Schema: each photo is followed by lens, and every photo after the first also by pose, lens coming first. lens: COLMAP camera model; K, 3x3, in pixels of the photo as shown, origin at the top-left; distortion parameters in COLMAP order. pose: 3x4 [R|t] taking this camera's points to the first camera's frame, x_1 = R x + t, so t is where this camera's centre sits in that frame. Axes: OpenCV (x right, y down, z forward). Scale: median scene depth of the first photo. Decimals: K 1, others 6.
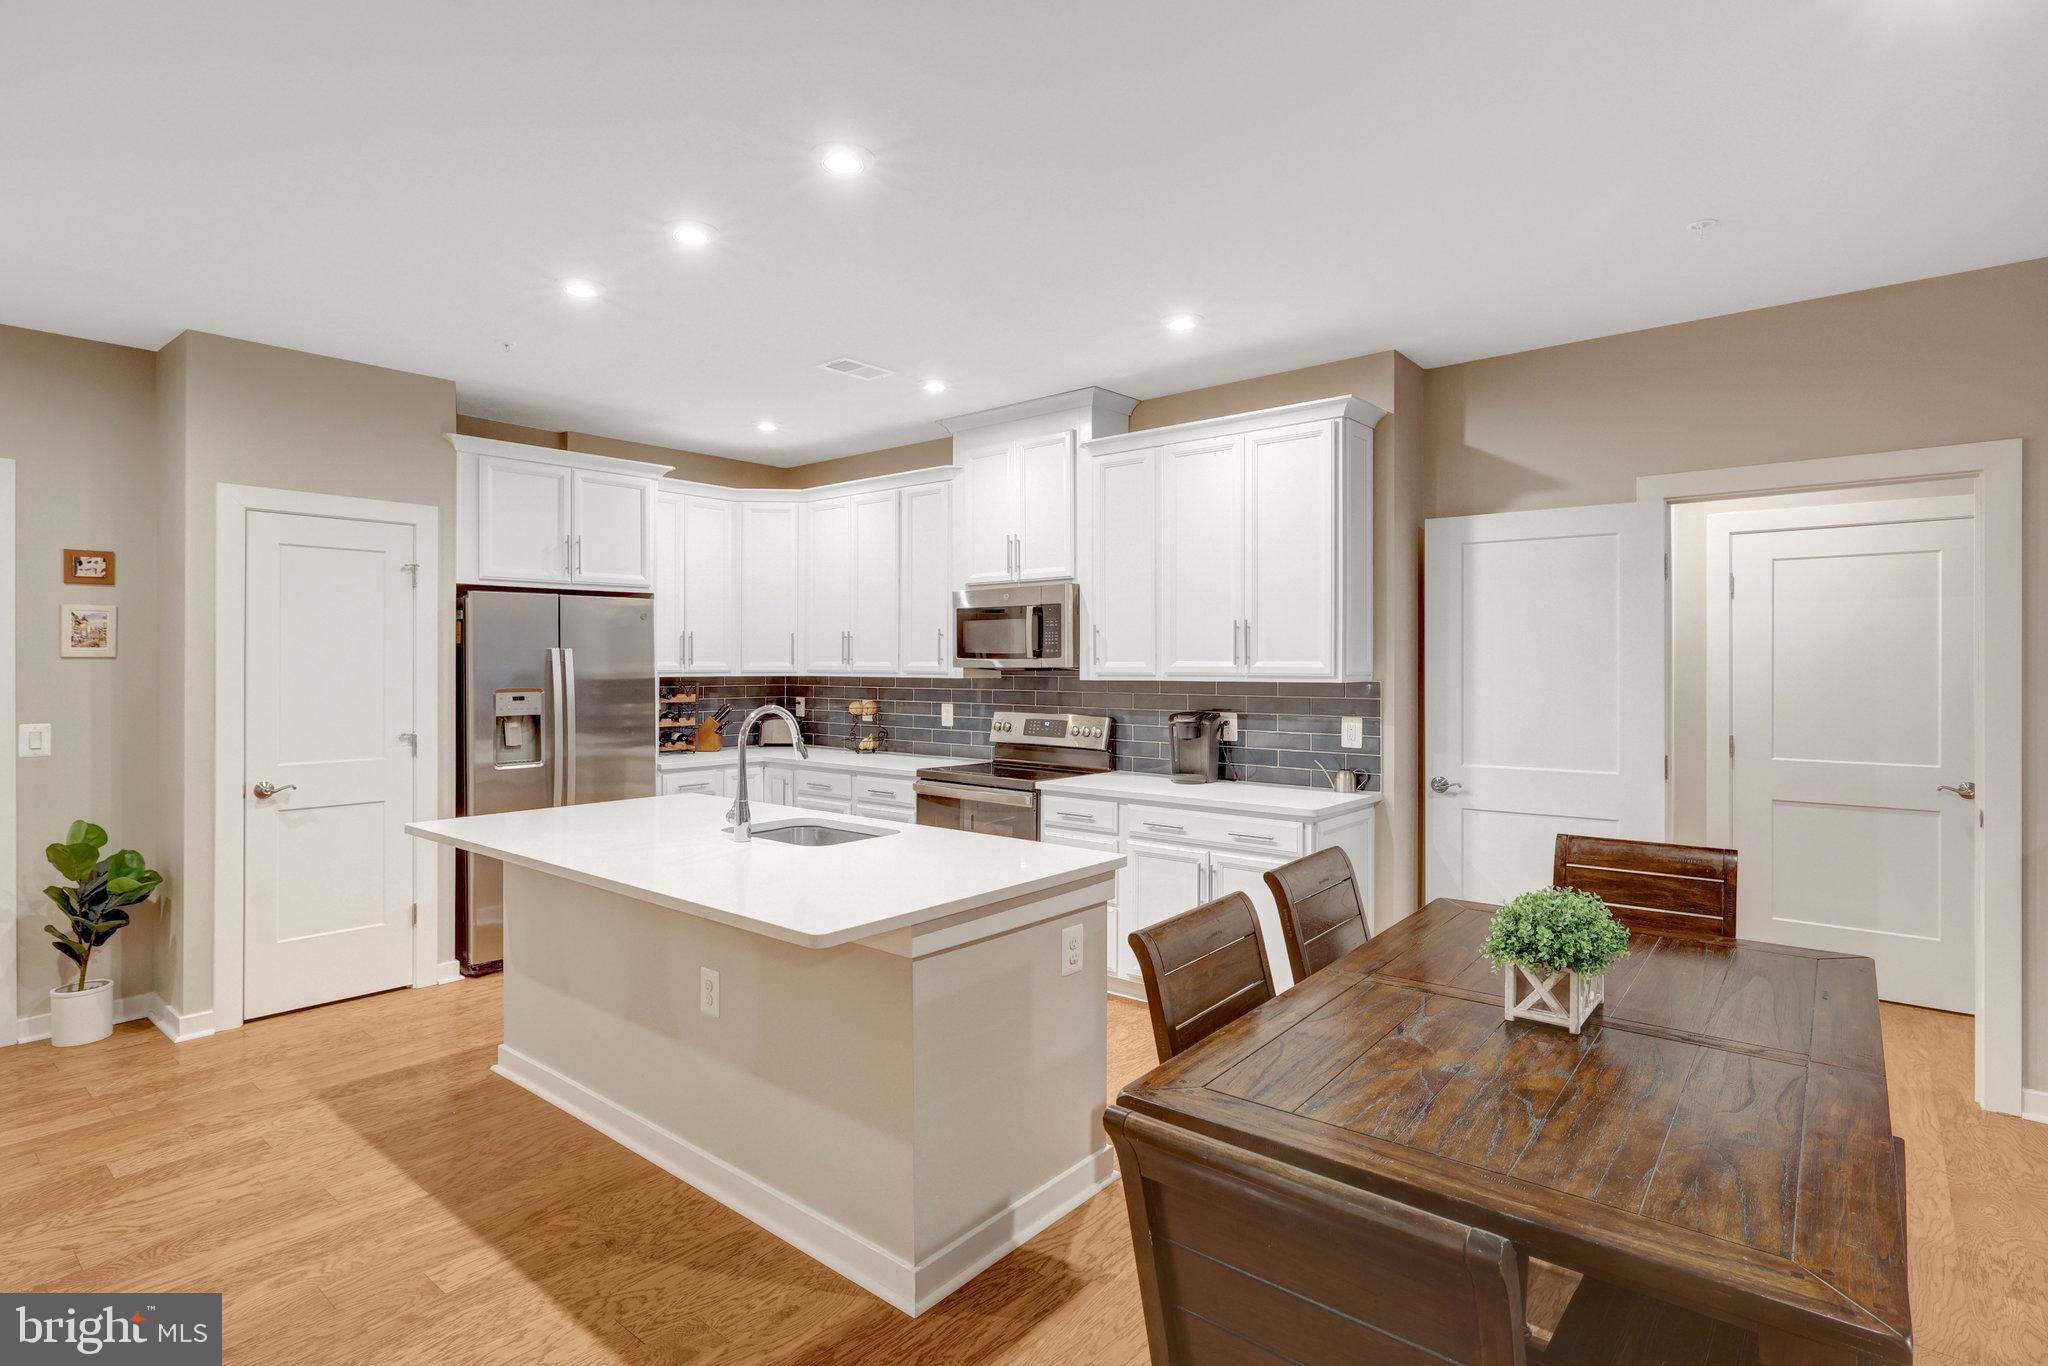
lens RADIAL K [[1025.2, 0, 1015.5], [0, 1025.2, 667.2], [0, 0, 1]] dist [0.005450, 0.000406]
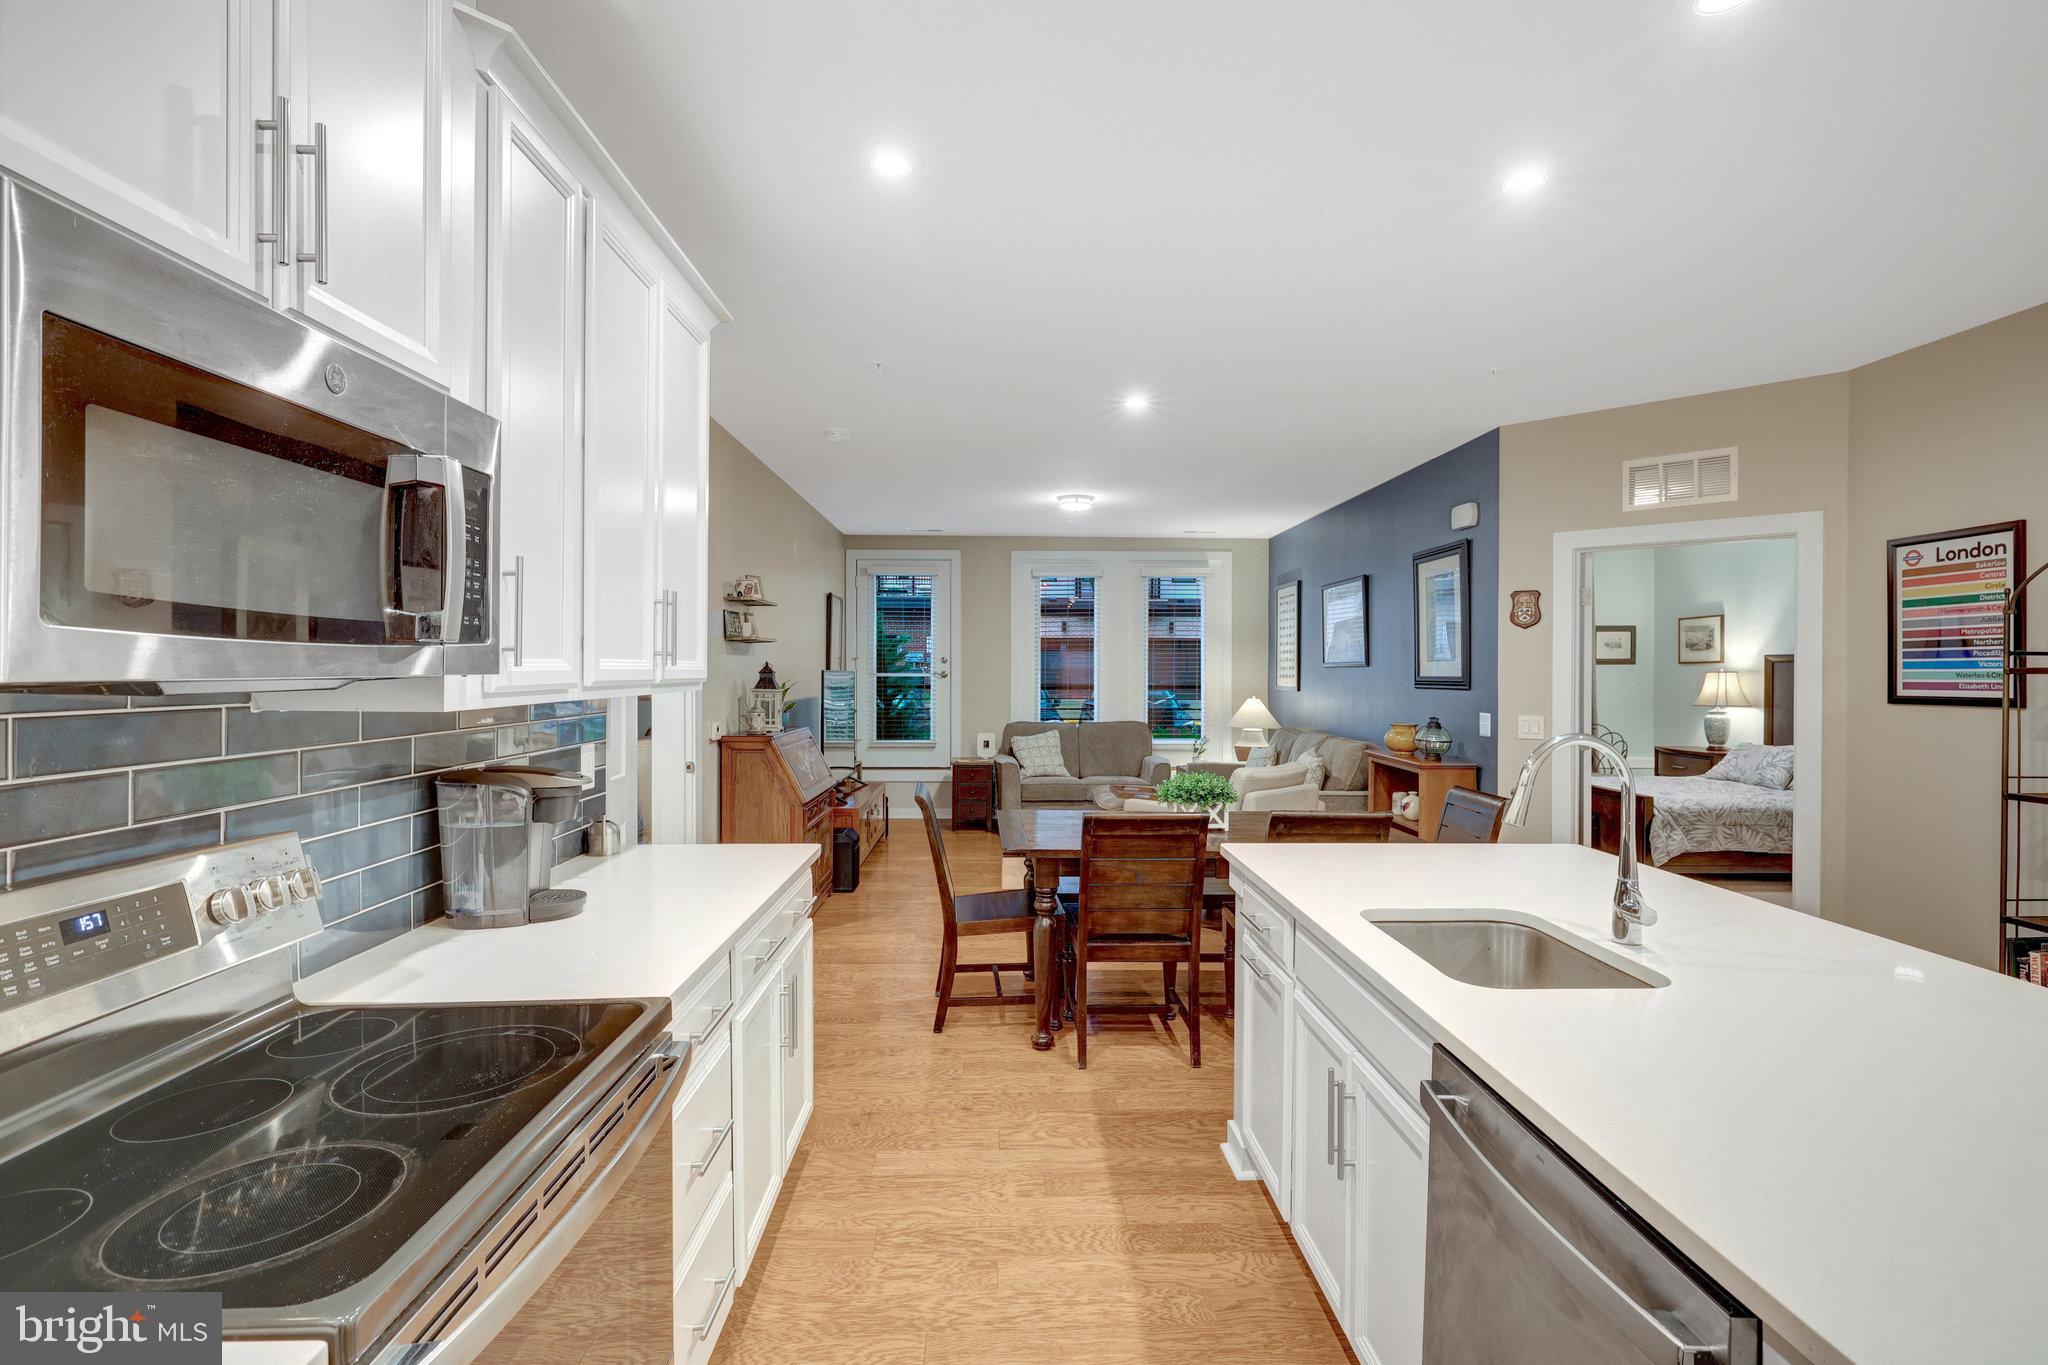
lens RADIAL K [[949.8, 0, 1019.3], [0, 949.8, 675.3], [0, 0, 1]] dist [-0.006148, 0.003609]
pose [[-0.663790, -0.008234, 0.747873, -0.292909], [0.000487, 0.999934, 0.011441, -0.002867], [-0.747918, 0.007958, -0.663743, 1.081637]]
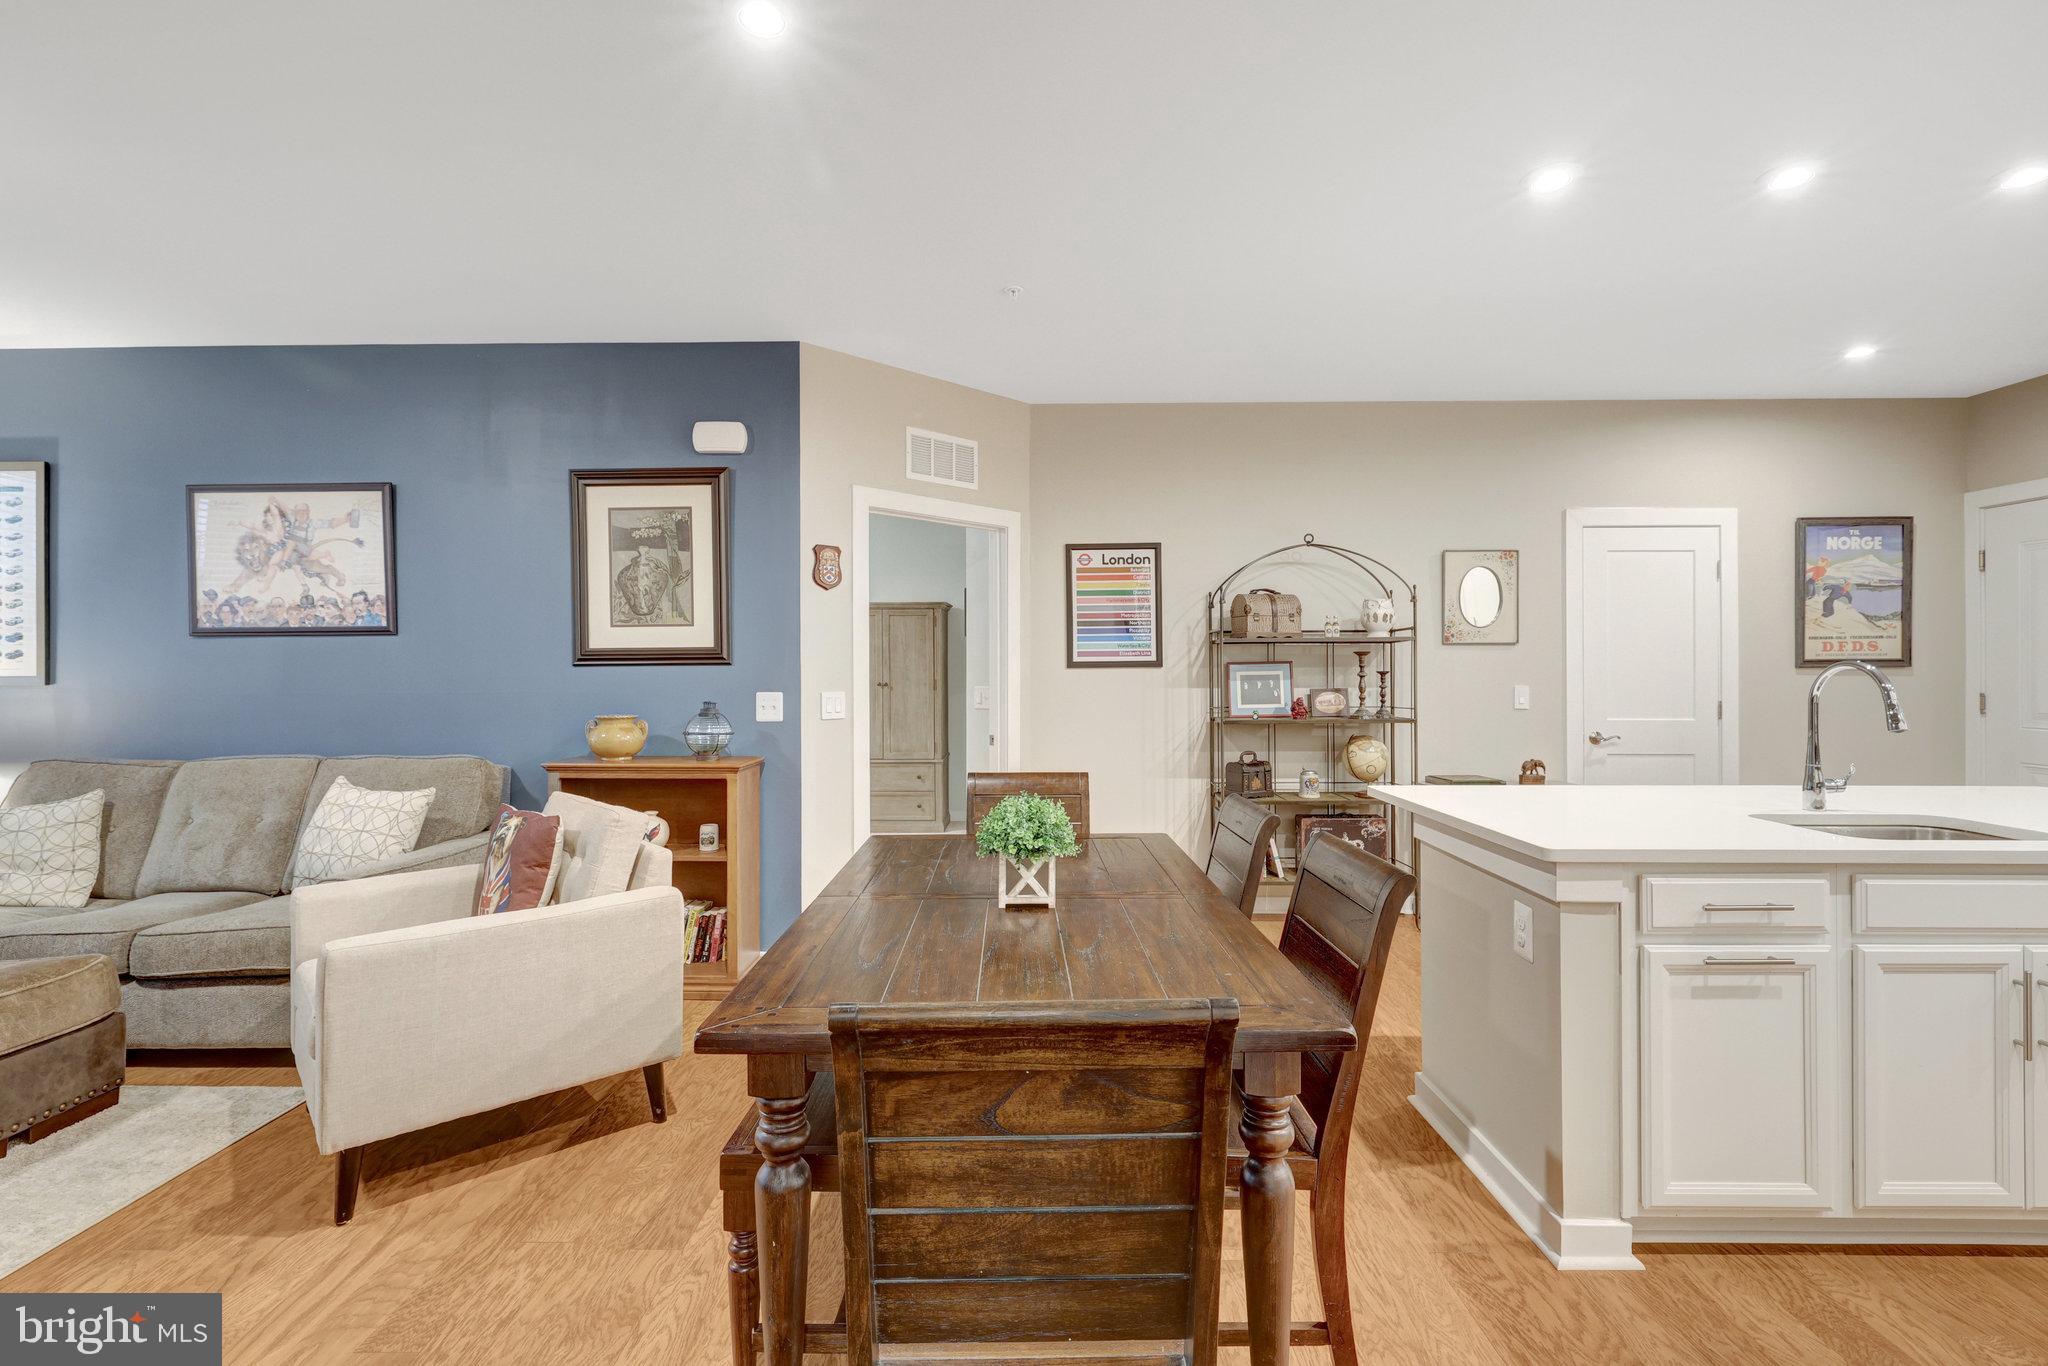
lens RADIAL K [[923.6, 0, 1022.5], [0, 923.6, 667.6], [0, 0, 1]] dist [-0.002922, 0.001717]
pose [[-0.771523, 0.000778, -0.636201, 0.508563], [-0.000752, 0.999997, 0.002135, 0.027830], [0.636201, 0.002125, -0.771521, 0.764010]]
